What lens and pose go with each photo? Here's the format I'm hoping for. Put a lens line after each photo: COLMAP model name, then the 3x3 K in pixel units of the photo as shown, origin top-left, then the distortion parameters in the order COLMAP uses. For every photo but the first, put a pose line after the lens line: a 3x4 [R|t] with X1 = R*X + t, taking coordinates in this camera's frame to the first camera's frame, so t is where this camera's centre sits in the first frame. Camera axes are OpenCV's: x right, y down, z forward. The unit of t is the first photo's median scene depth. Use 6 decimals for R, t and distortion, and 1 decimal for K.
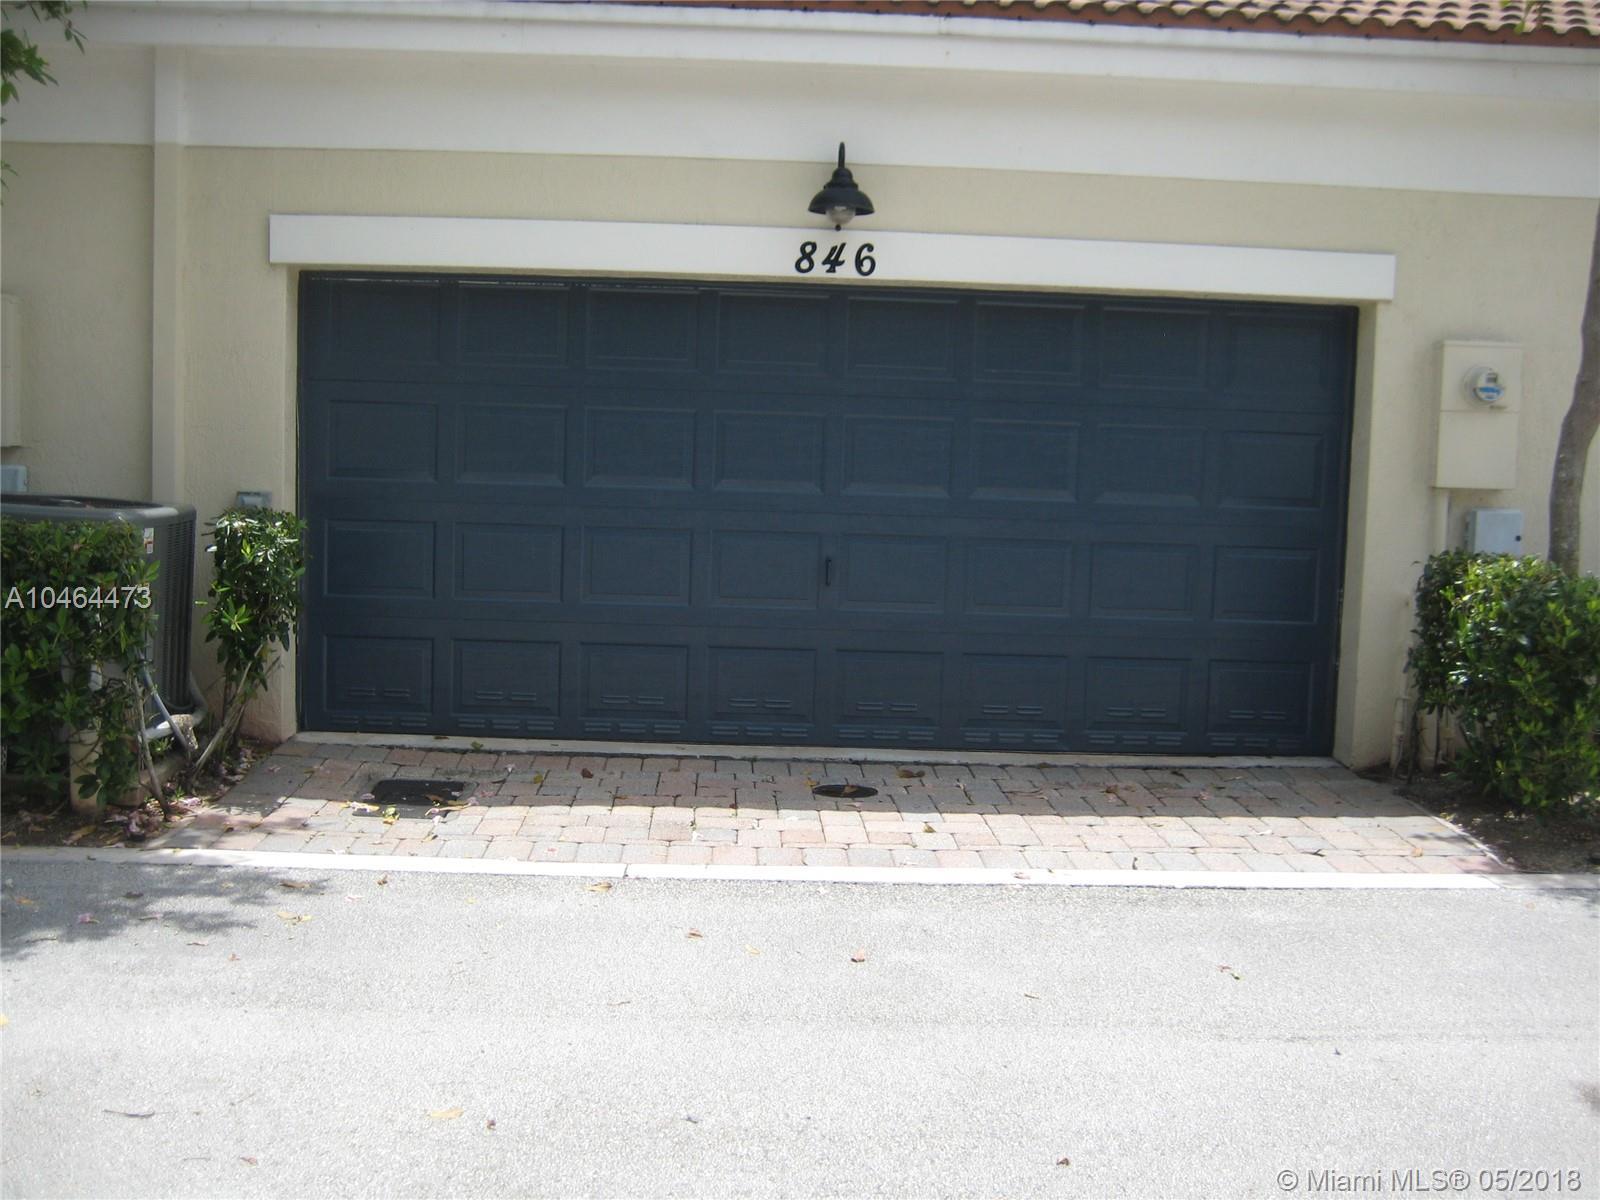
lens RADIAL K [[1801.6, 0, 800.0], [0, 1801.6, 600.0], [0, 0, 1]] dist [-0.017954, -0.023205]
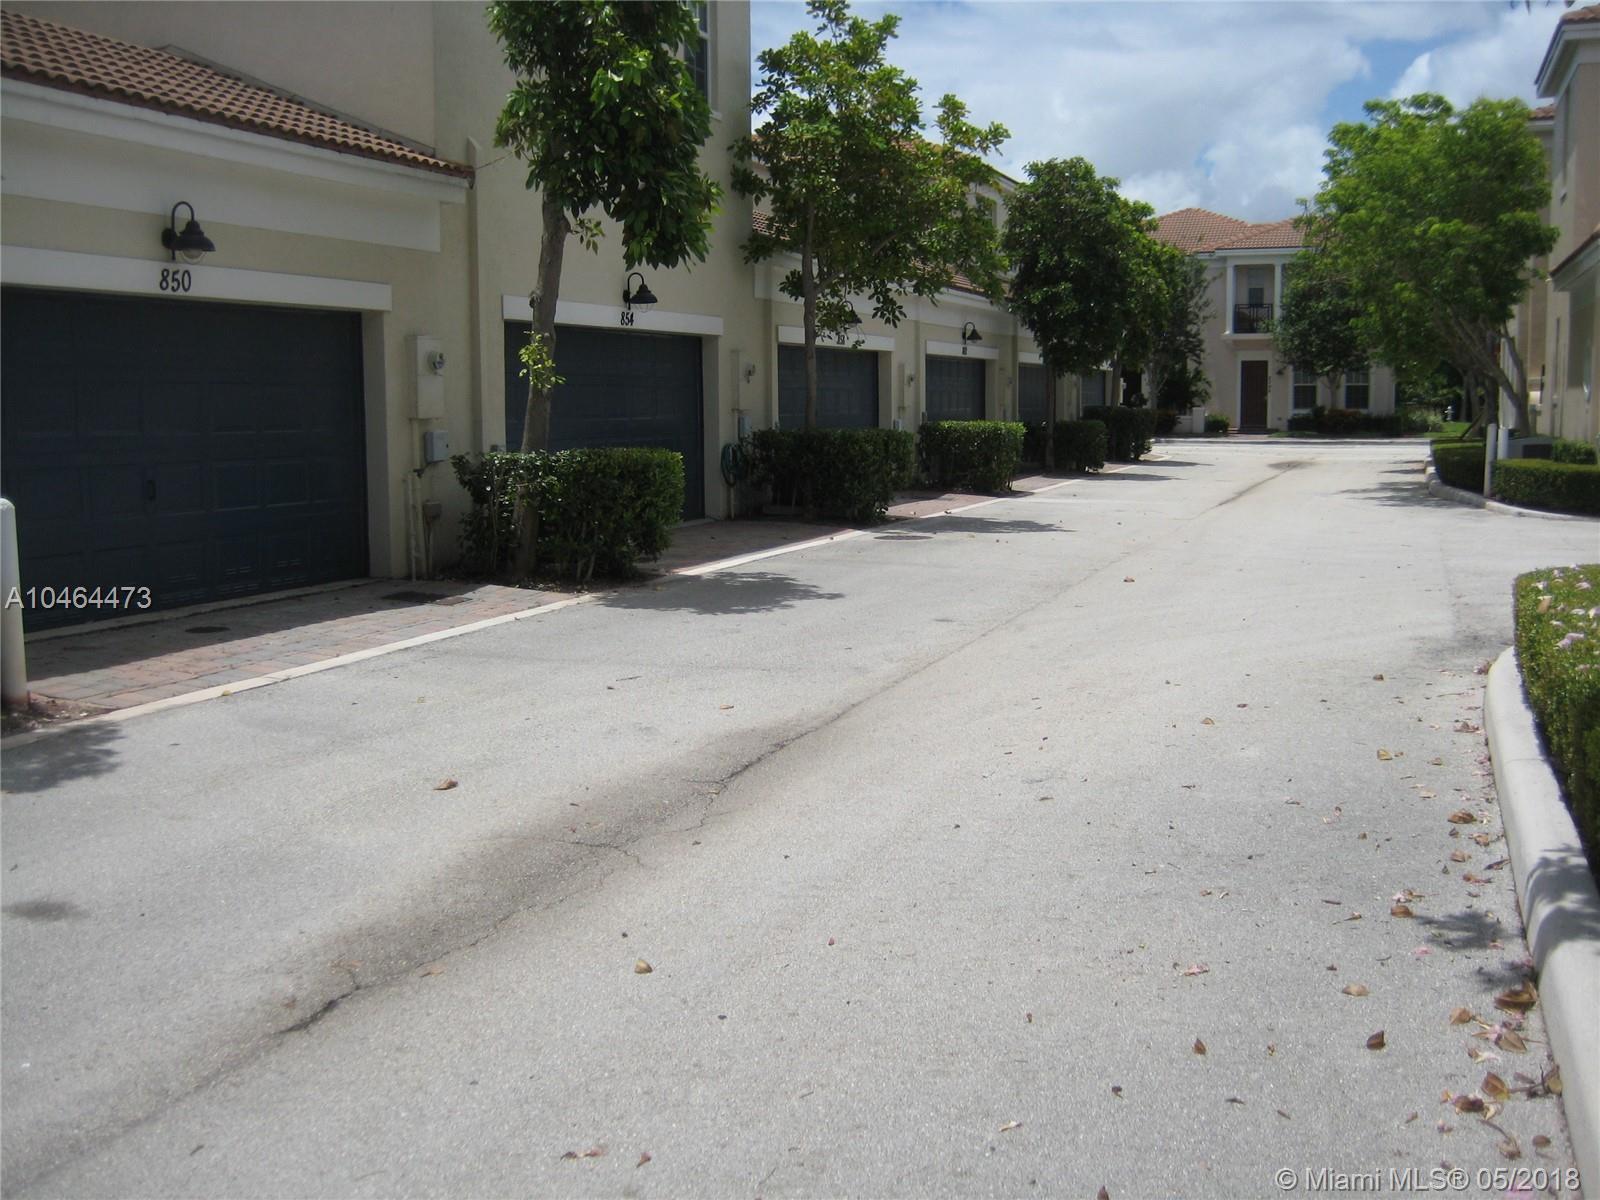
lens RADIAL K [[1801.6, 0, 800.0], [0, 1801.6, 600.0], [0, 0, 1]] dist [-0.017954, -0.023205]
pose [[0.355398, -0.142363, 0.923810, -1.174322], [0.103060, 0.988276, 0.112649, -0.047033], [-0.929016, 0.055172, 0.365903, 0.020485]]
